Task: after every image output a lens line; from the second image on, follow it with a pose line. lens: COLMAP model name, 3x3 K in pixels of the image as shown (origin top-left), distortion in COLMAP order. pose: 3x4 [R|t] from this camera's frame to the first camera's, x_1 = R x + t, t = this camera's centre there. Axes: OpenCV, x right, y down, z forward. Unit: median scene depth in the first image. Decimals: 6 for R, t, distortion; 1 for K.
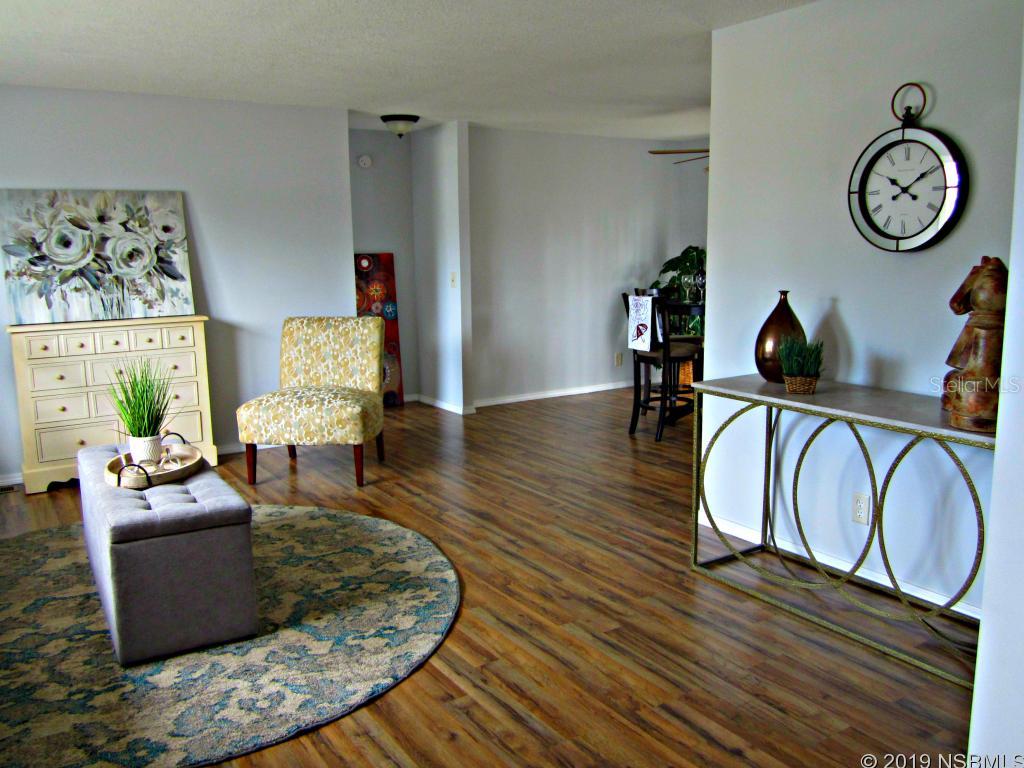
lens RADIAL K [[839.6, 0, 512.0], [0, 839.6, 384.0], [0, 0, 1]] dist [-0.047125, 0.010155]
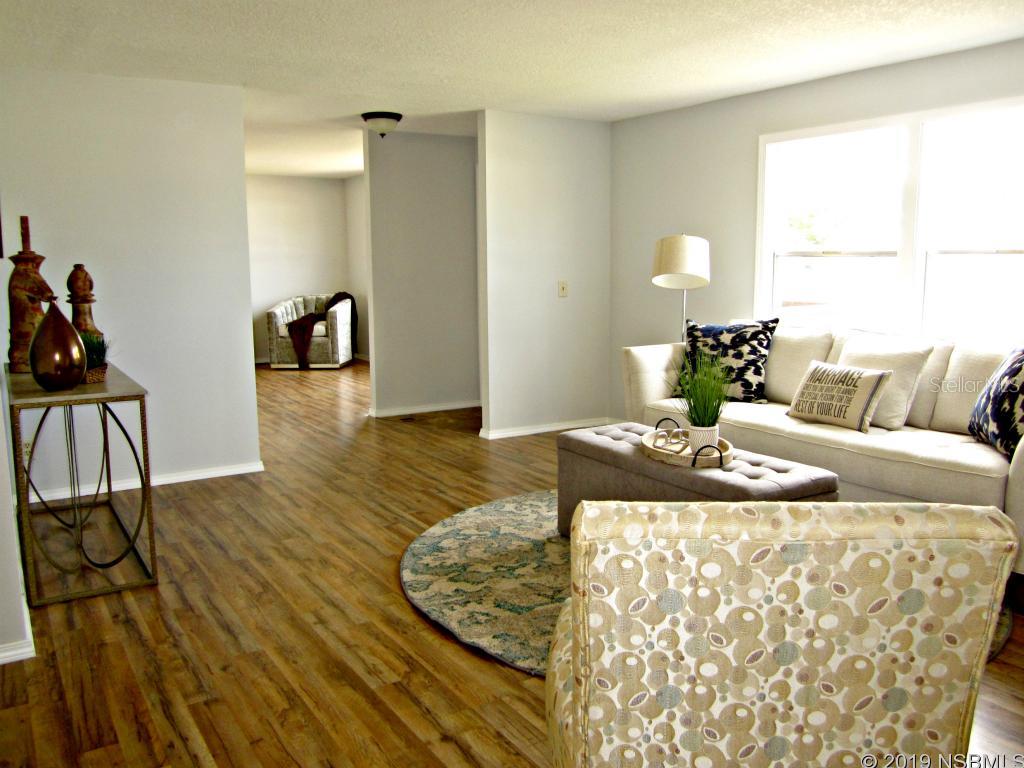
lens RADIAL K [[839.6, 0, 512.0], [0, 839.6, 384.0], [0, 0, 1]] dist [-0.047125, 0.010155]
pose [[-0.999772, 0.017707, 0.011941, -0.157401], [0.020481, 0.953412, 0.300976, -0.209297], [-0.006055, 0.301152, -0.953557, 1.384840]]
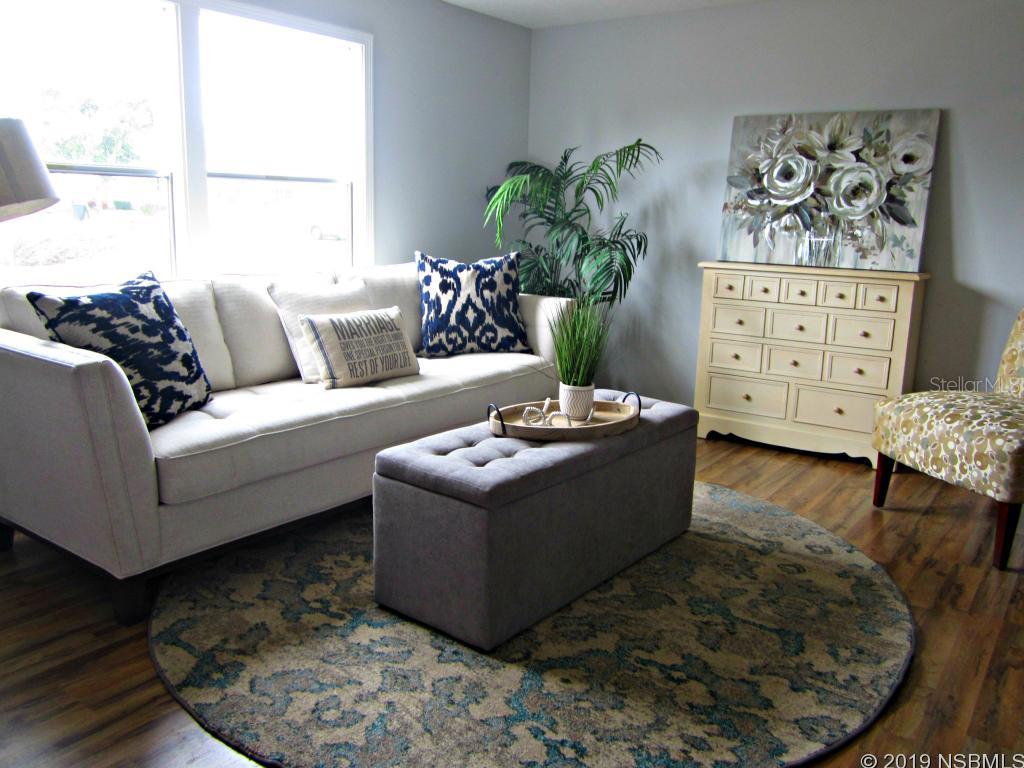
lens RADIAL K [[839.6, 0, 512.0], [0, 839.6, 384.0], [0, 0, 1]] dist [-0.047125, 0.010155]
pose [[0.349529, 0.211441, -0.912755, 0.225398], [-0.177384, 0.971517, 0.157127, -0.042897], [0.919981, 0.106987, 0.377080, 0.437541]]
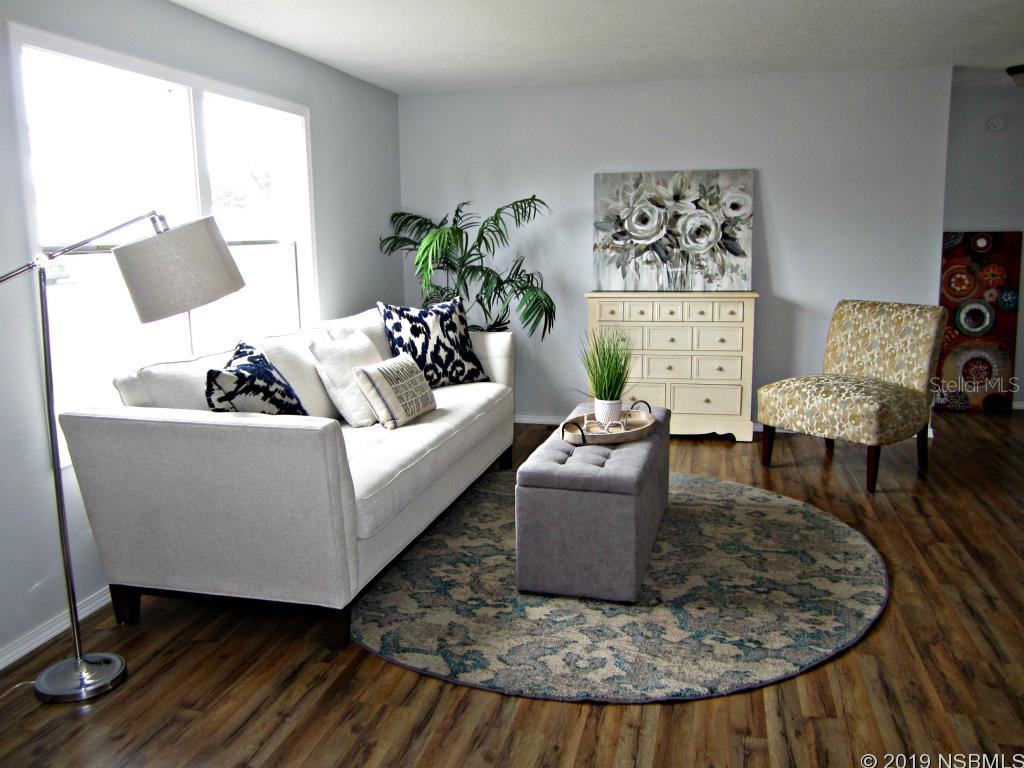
lens RADIAL K [[839.6, 0, 512.0], [0, 839.6, 384.0], [0, 0, 1]] dist [-0.047125, 0.010155]
pose [[0.681953, 0.133066, -0.719190, 0.188900], [-0.109814, 0.990792, 0.079190, -0.022075], [0.723105, 0.024974, 0.690286, 0.102140]]
